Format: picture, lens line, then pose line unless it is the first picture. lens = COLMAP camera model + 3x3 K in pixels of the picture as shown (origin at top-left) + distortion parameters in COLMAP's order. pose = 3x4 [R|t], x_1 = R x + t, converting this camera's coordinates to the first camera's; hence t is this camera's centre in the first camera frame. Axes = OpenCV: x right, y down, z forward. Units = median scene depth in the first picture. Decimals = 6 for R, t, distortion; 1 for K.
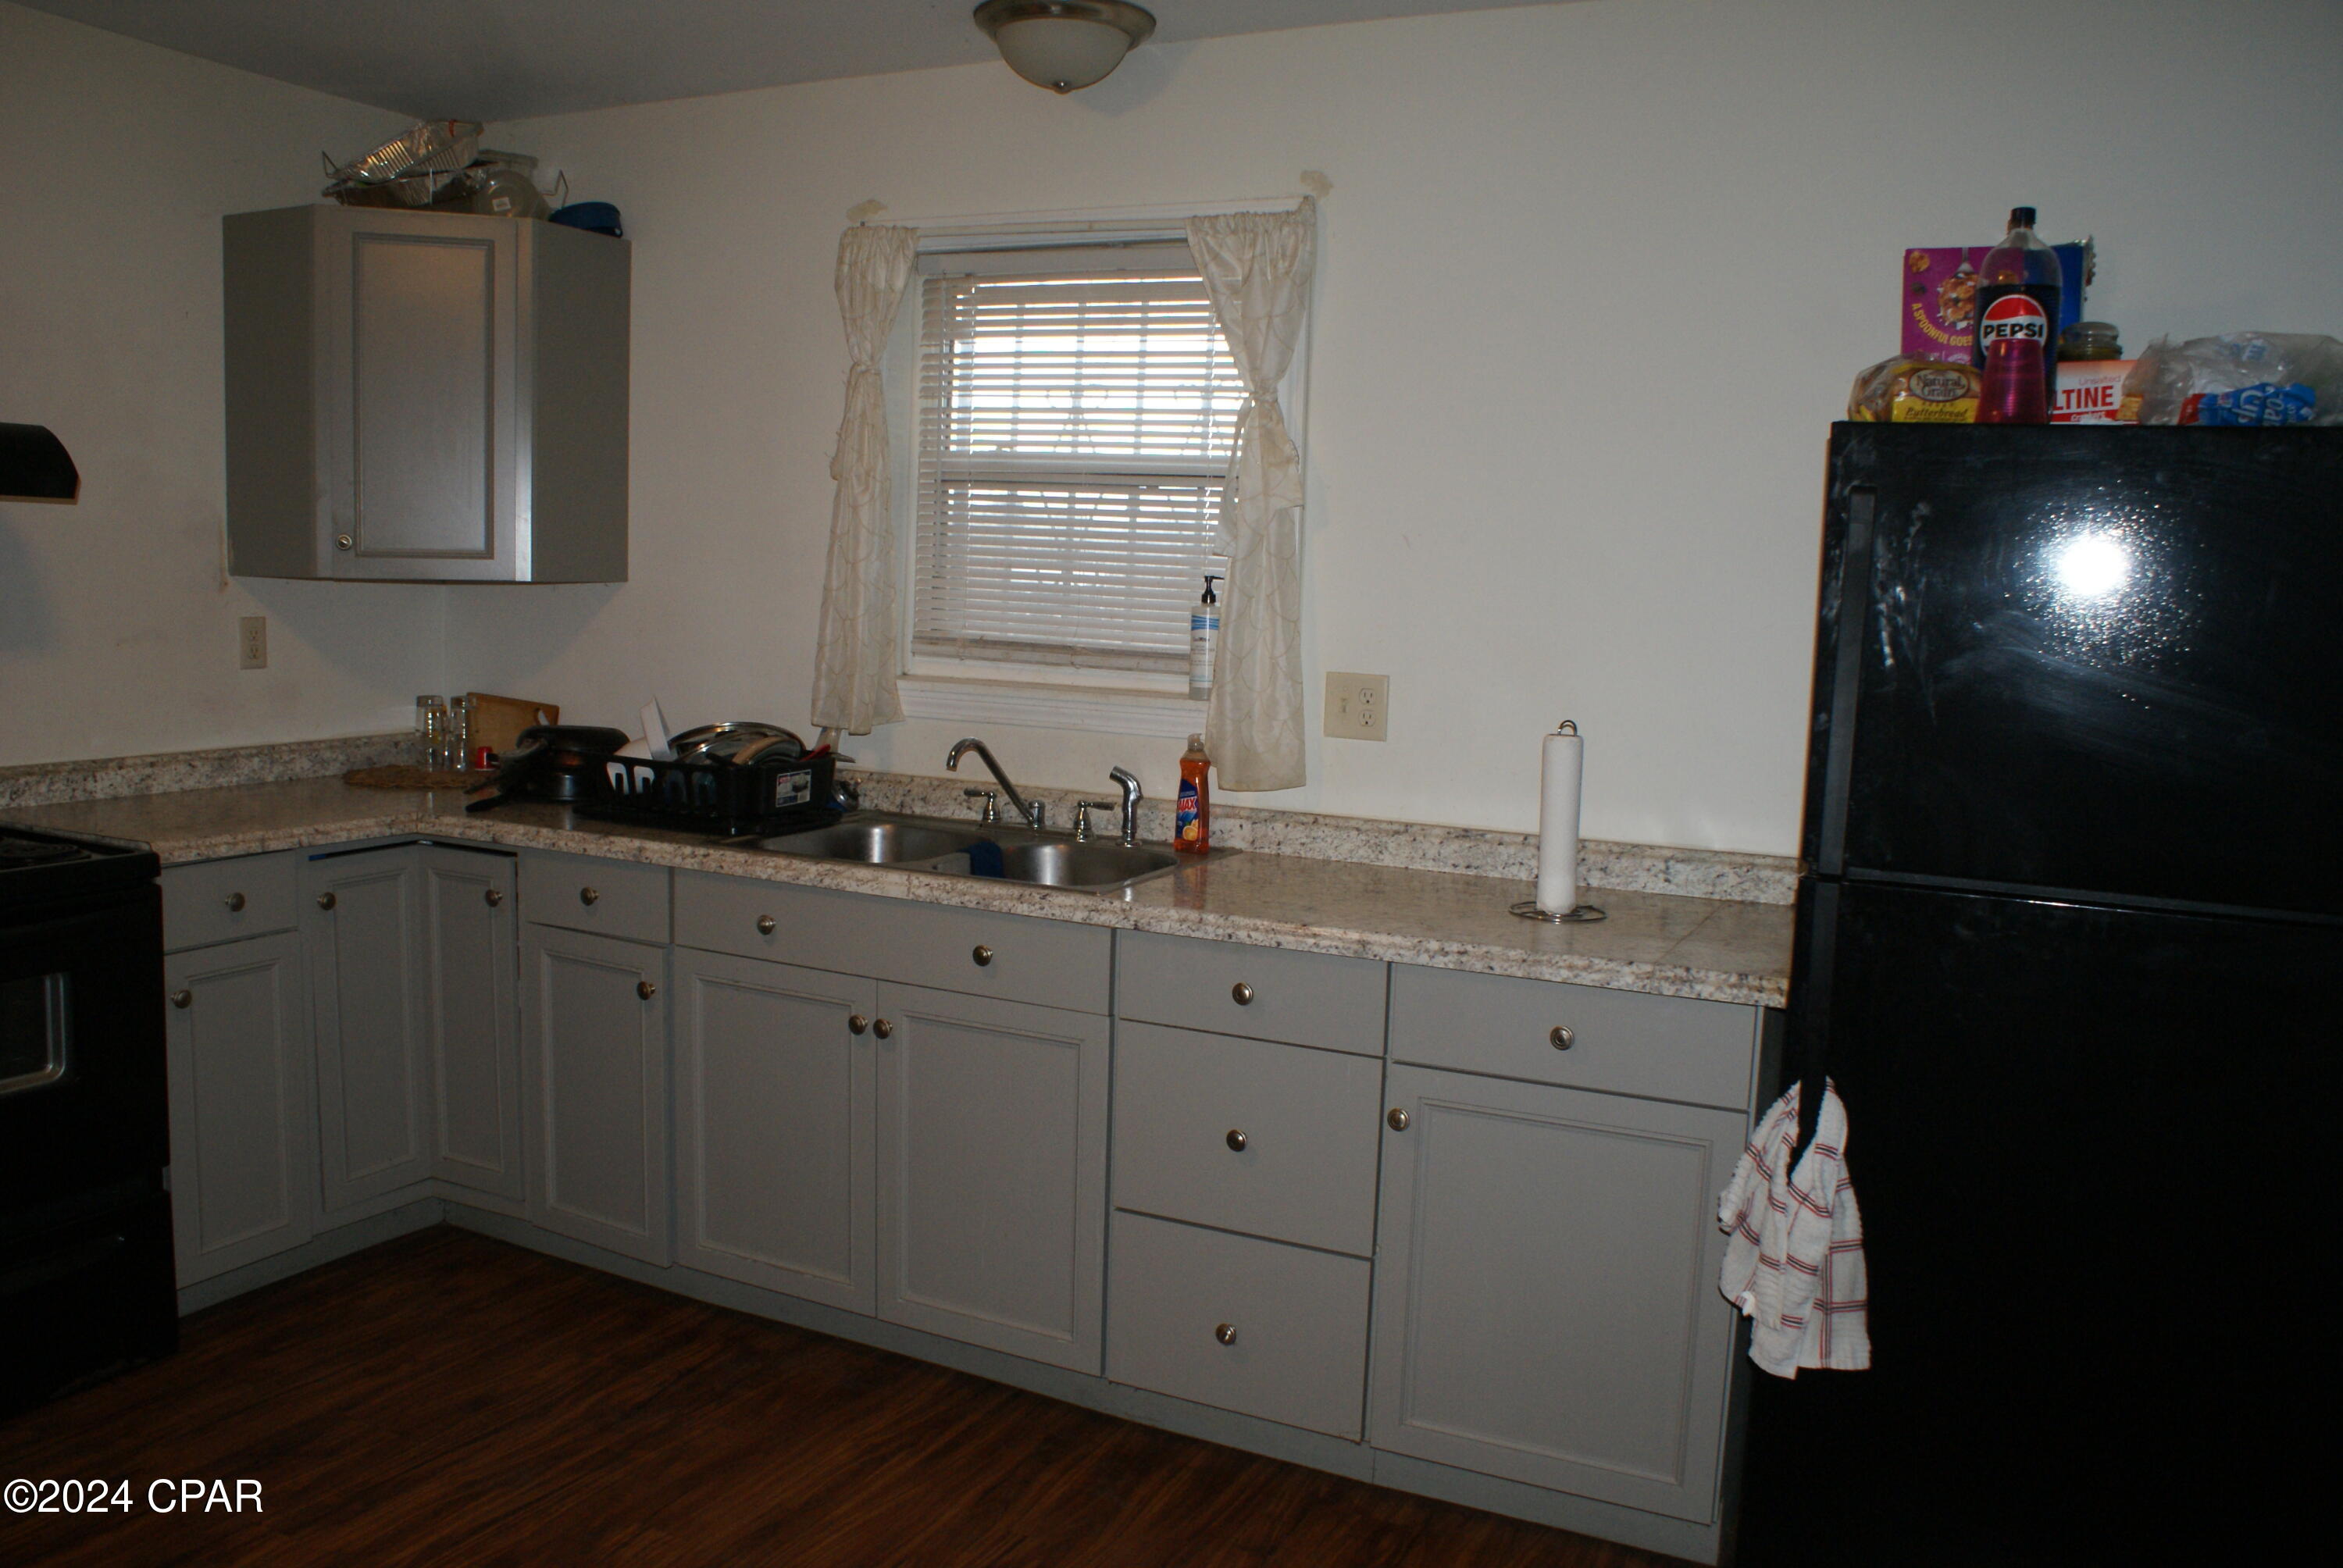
lens RADIAL K [[1909.5, 0, 1169.1], [0, 1909.5, 754.9], [0, 0, 1]] dist [-0.130551, 0.118053]
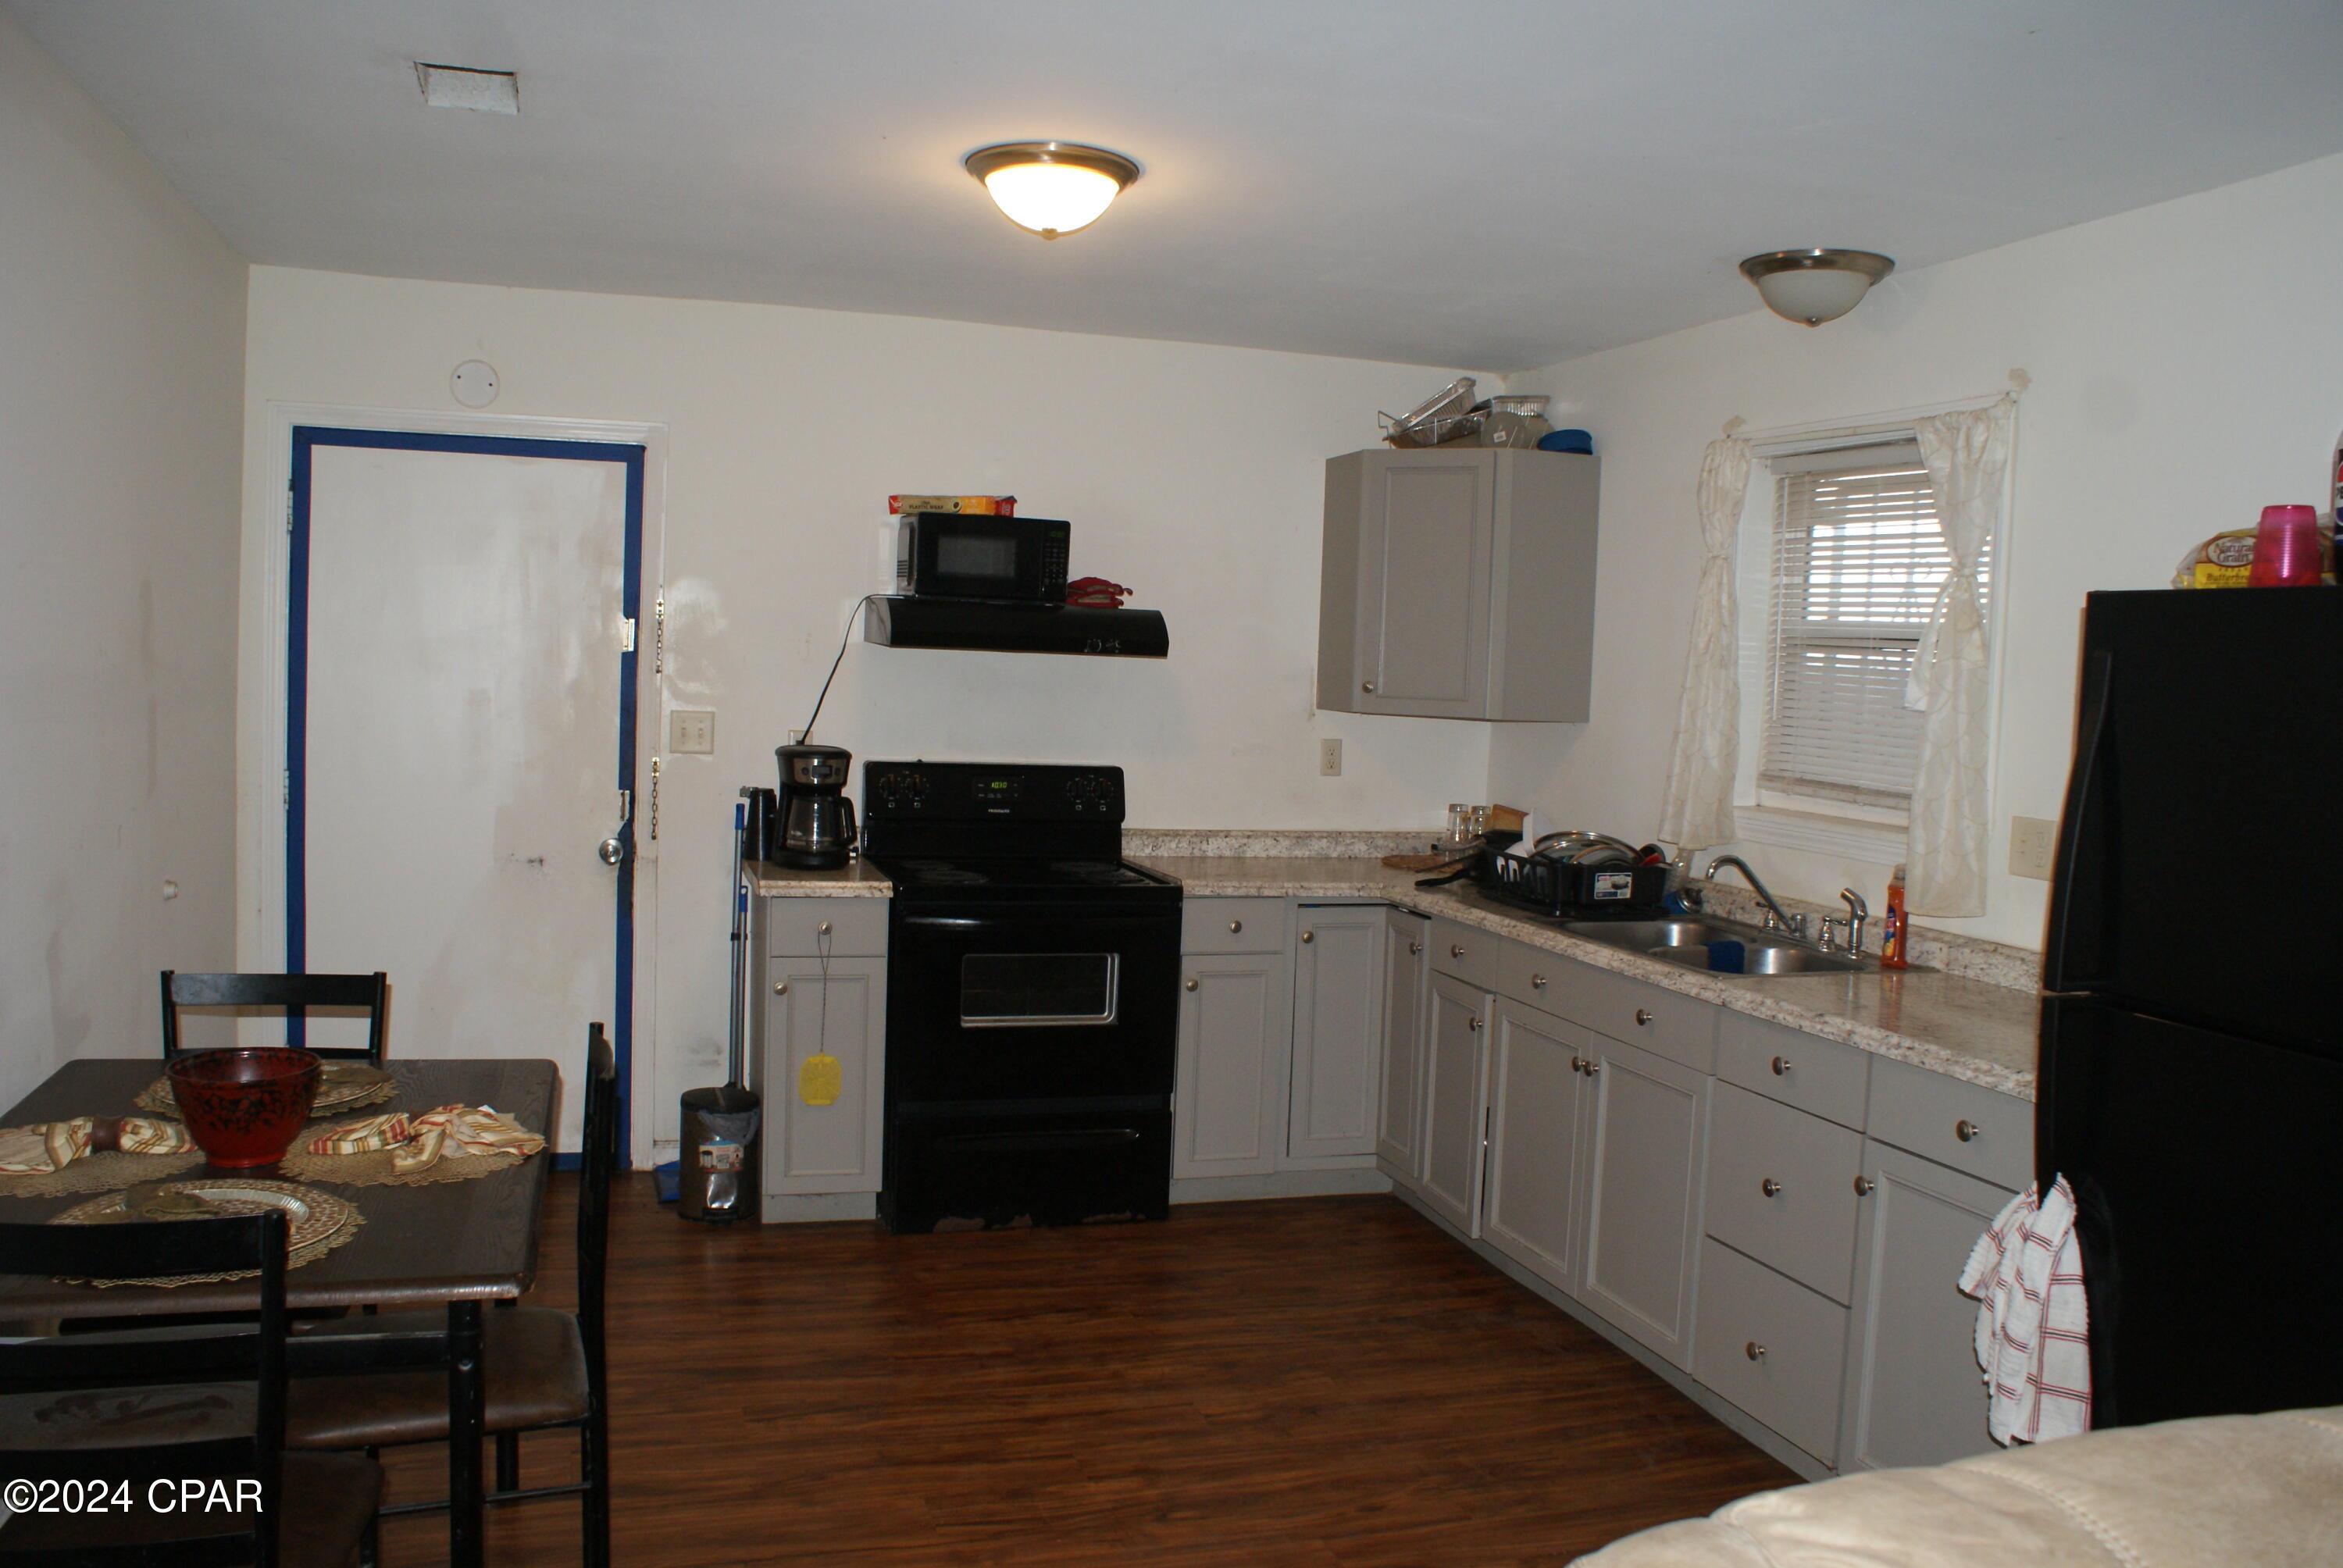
lens RADIAL K [[1909.5, 0, 1169.1], [0, 1909.5, 754.9], [0, 0, 1]] dist [-0.130551, 0.118053]
pose [[0.705240, 0.033498, -0.708177, 0.498514], [-0.090857, 0.994917, -0.043419, 0.012786], [0.703123, 0.094964, 0.704699, -0.111862]]
